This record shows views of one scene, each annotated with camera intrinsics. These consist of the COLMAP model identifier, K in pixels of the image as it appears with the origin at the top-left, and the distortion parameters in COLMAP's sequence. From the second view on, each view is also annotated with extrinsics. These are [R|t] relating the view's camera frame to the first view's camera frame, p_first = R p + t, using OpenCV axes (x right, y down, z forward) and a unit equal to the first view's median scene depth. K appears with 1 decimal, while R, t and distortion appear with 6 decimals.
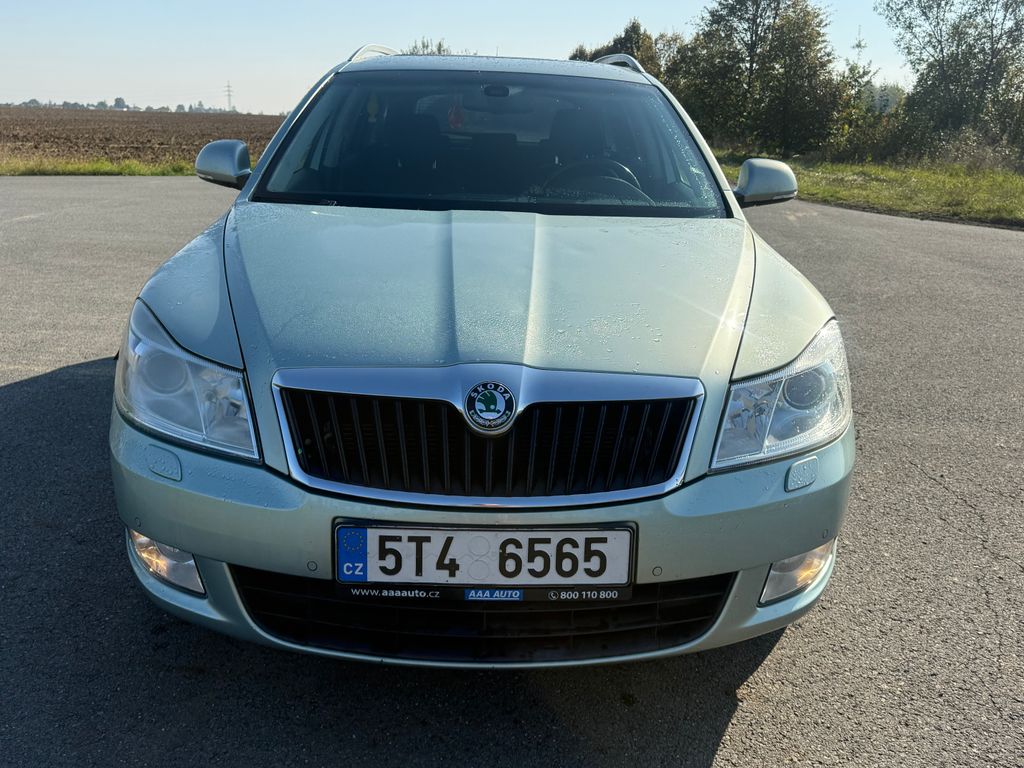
lens RADIAL K [[894.9, 0, 512.0], [0, 894.9, 384.0], [0, 0, 1]] dist [0.032664, 0.000217]
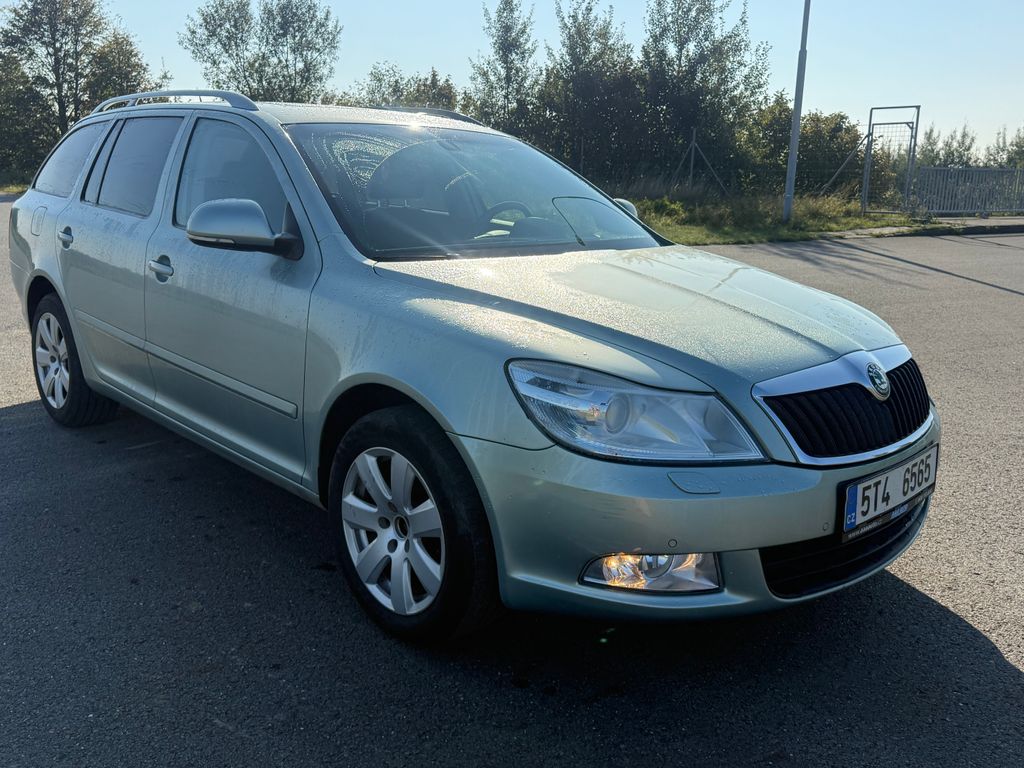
lens RADIAL K [[894.9, 0, 512.0], [0, 894.9, 384.0], [0, 0, 1]] dist [0.032664, 0.000217]
pose [[0.763969, -0.174767, 0.621135, -1.278914], [0.193453, 0.980377, 0.037907, -0.127994], [-0.615571, 0.091200, 0.782787, 0.239071]]
